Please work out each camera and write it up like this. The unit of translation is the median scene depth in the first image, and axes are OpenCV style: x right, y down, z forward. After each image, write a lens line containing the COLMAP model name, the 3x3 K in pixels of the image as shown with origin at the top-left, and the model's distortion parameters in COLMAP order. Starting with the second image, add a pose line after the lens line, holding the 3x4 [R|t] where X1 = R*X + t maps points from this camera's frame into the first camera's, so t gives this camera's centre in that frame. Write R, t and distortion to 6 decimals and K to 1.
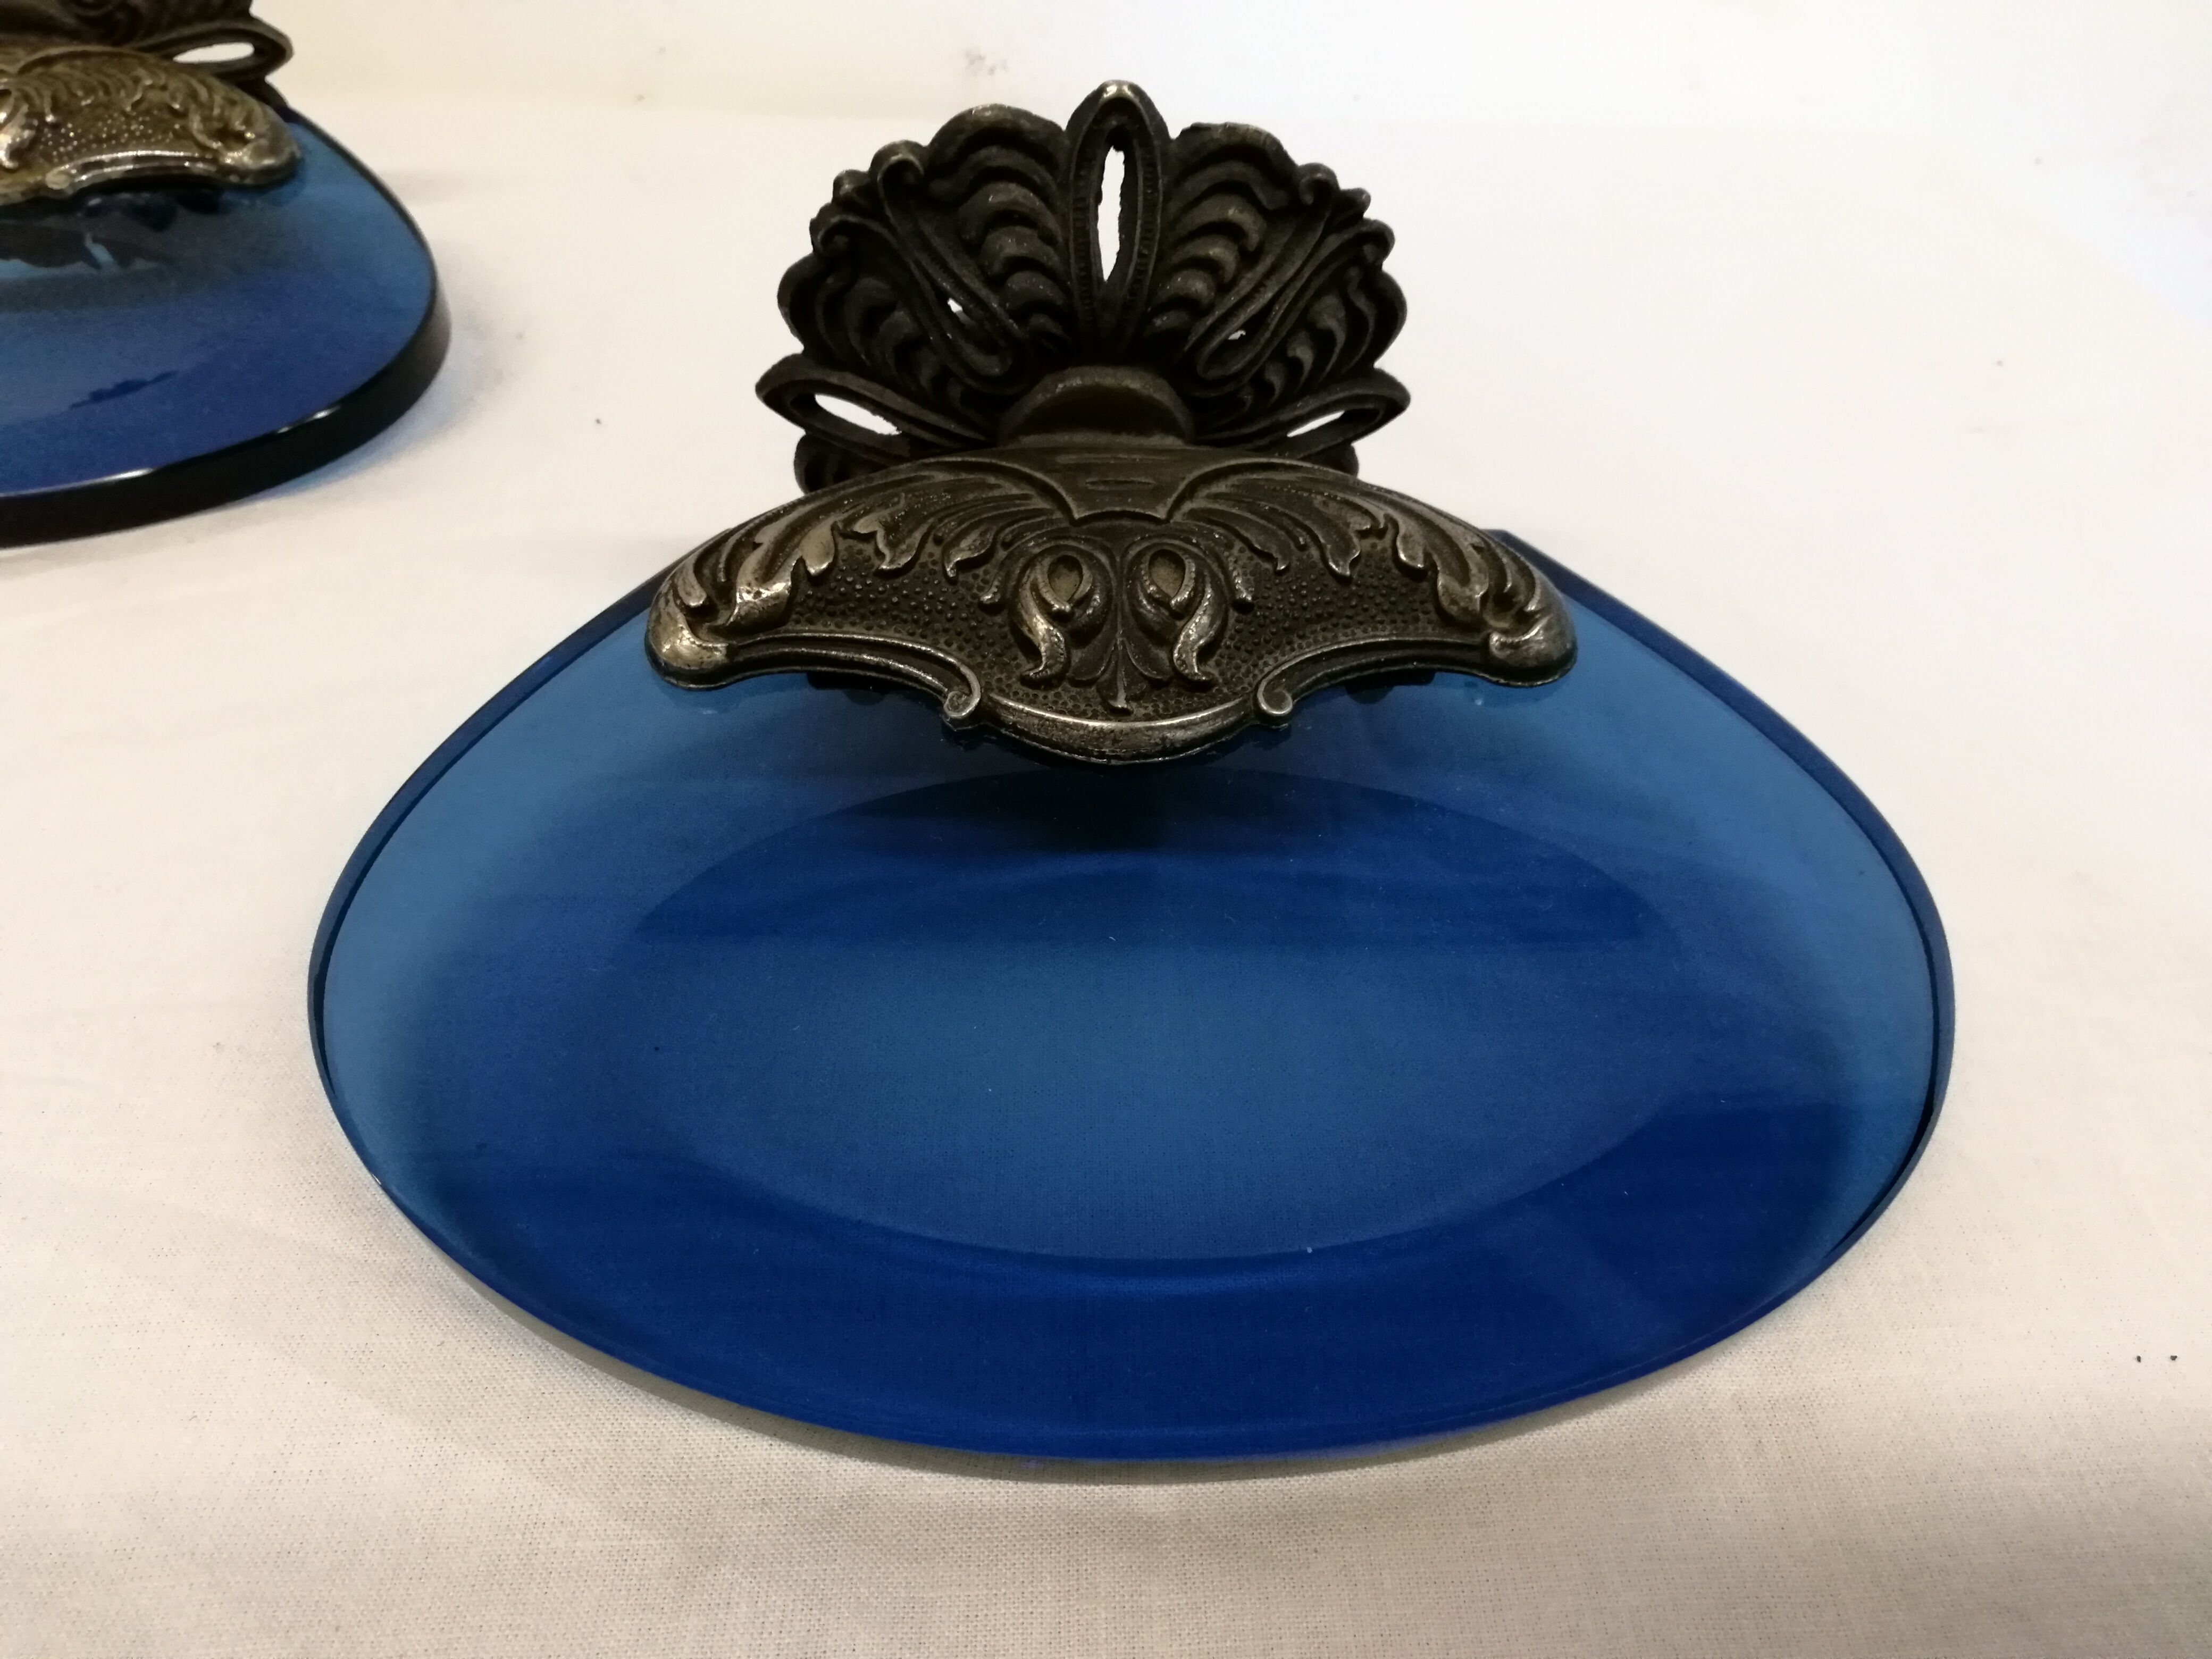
lens RADIAL K [[1574.7, 0, 1110.3], [0, 1574.7, 824.4], [0, 0, 1]] dist [-0.011575, 0.010704]
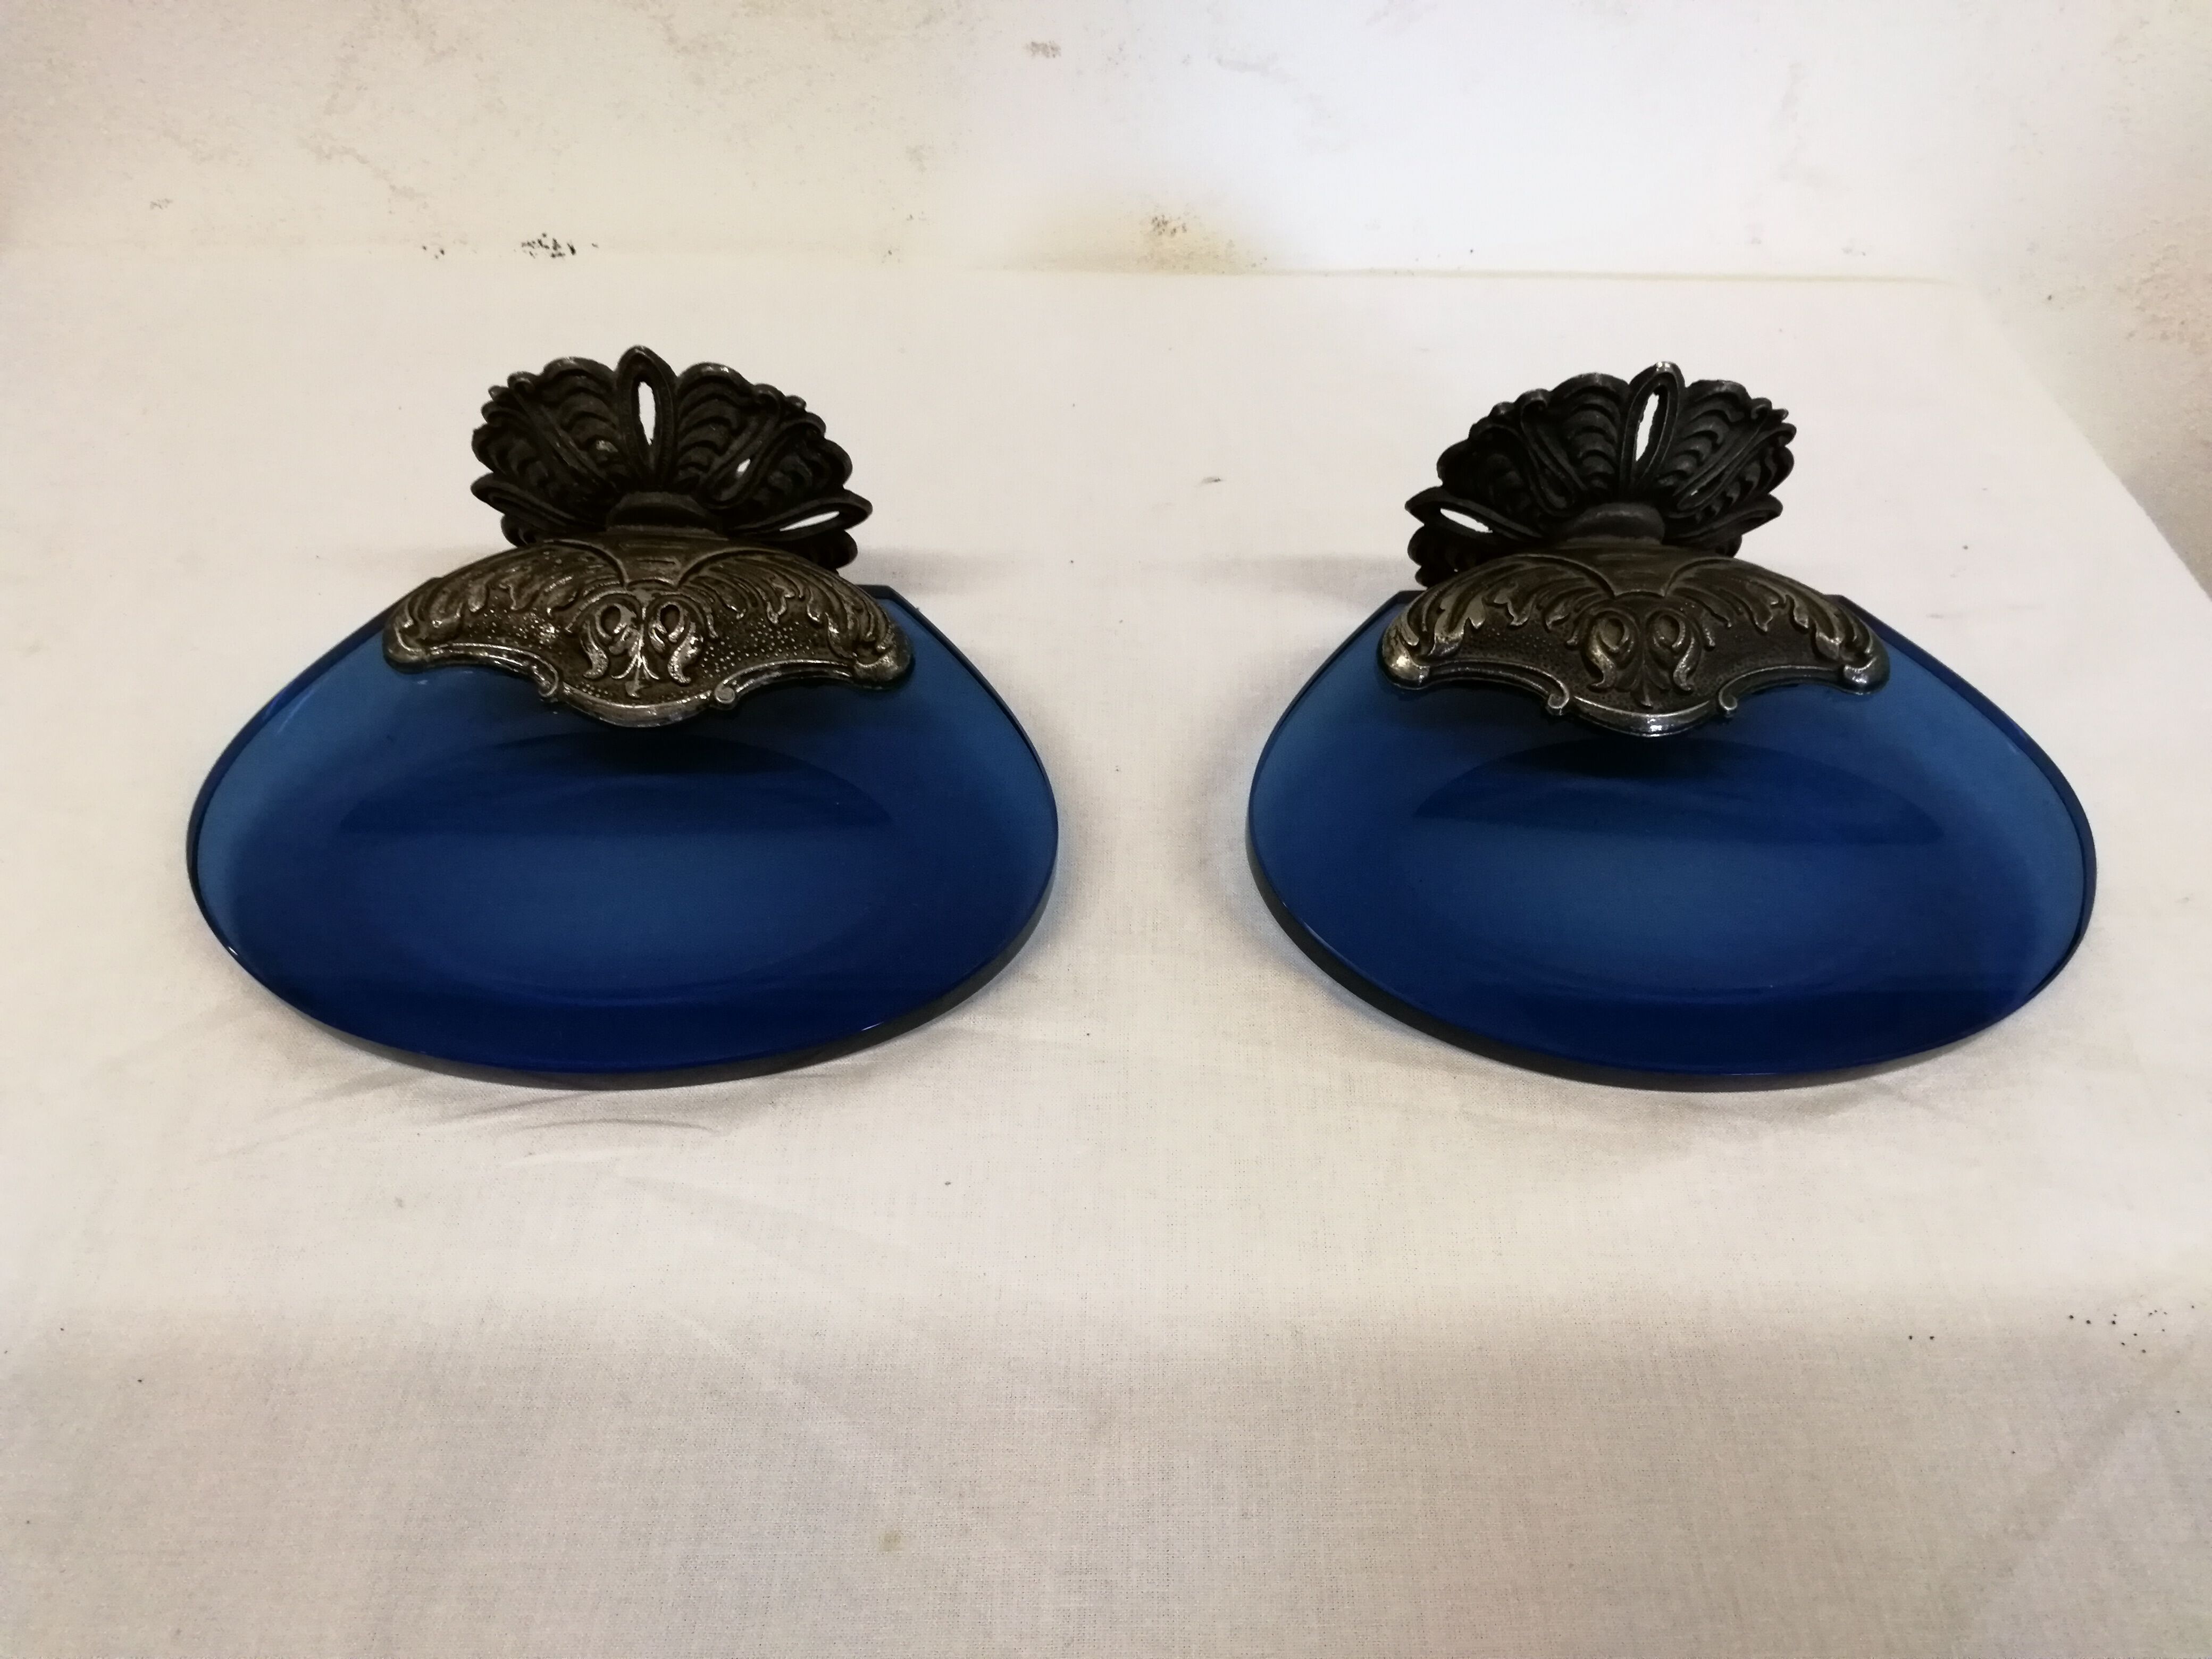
lens RADIAL K [[1574.7, 0, 1105.6], [0, 1574.7, 818.5], [0, 0, 1]] dist [-0.011575, 0.010704]
pose [[0.999416, 0.019537, -0.028039, -0.554608], [-0.016718, 0.995098, 0.097473, -0.107065], [0.029805, -0.096947, 0.994843, -0.842634]]
